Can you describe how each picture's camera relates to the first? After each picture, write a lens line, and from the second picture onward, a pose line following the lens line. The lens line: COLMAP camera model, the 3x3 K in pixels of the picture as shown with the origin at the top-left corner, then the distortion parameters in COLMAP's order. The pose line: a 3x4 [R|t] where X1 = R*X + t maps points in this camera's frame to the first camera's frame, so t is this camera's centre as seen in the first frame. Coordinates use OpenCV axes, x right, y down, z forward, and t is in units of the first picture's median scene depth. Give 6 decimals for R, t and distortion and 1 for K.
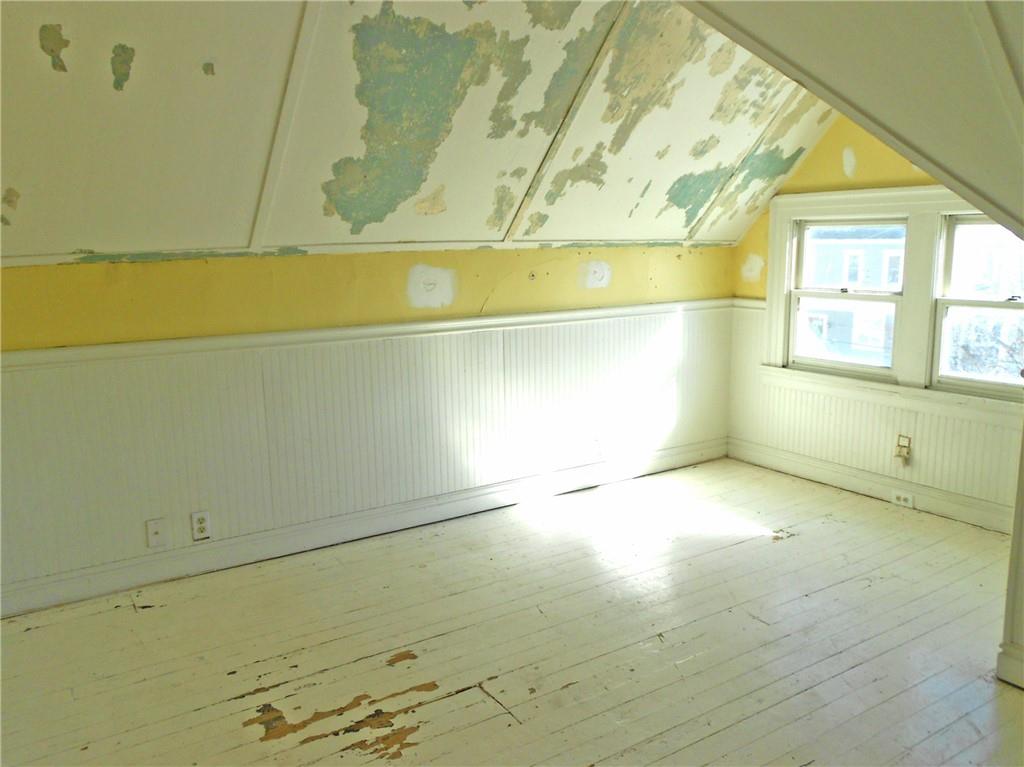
lens RADIAL K [[821.8, 0, 512.0], [0, 821.8, 390.6], [0, 0, 1]] dist [0.008242, -0.006270]
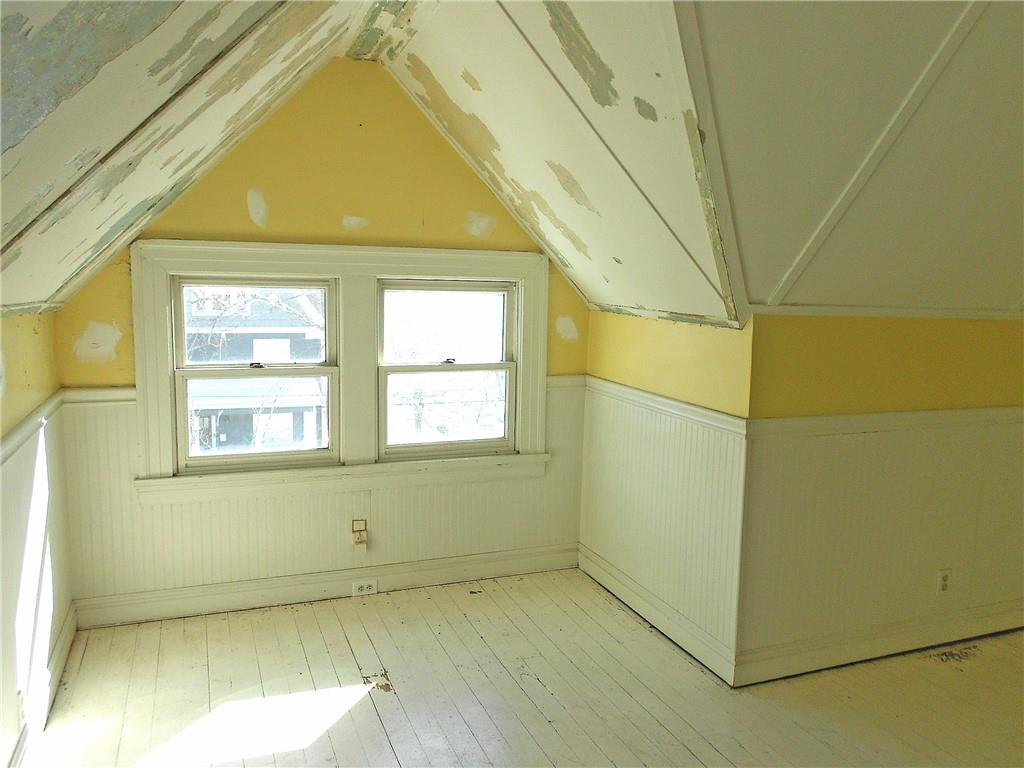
lens RADIAL K [[801.3, 0, 515.3], [0, 801.3, 398.0], [0, 0, 1]] dist [0.003474, -0.002595]
pose [[0.205506, -0.121077, 0.971137, -0.324221], [0.159831, 0.983146, 0.088752, -0.125590], [-0.965516, 0.136979, 0.221395, 0.615591]]
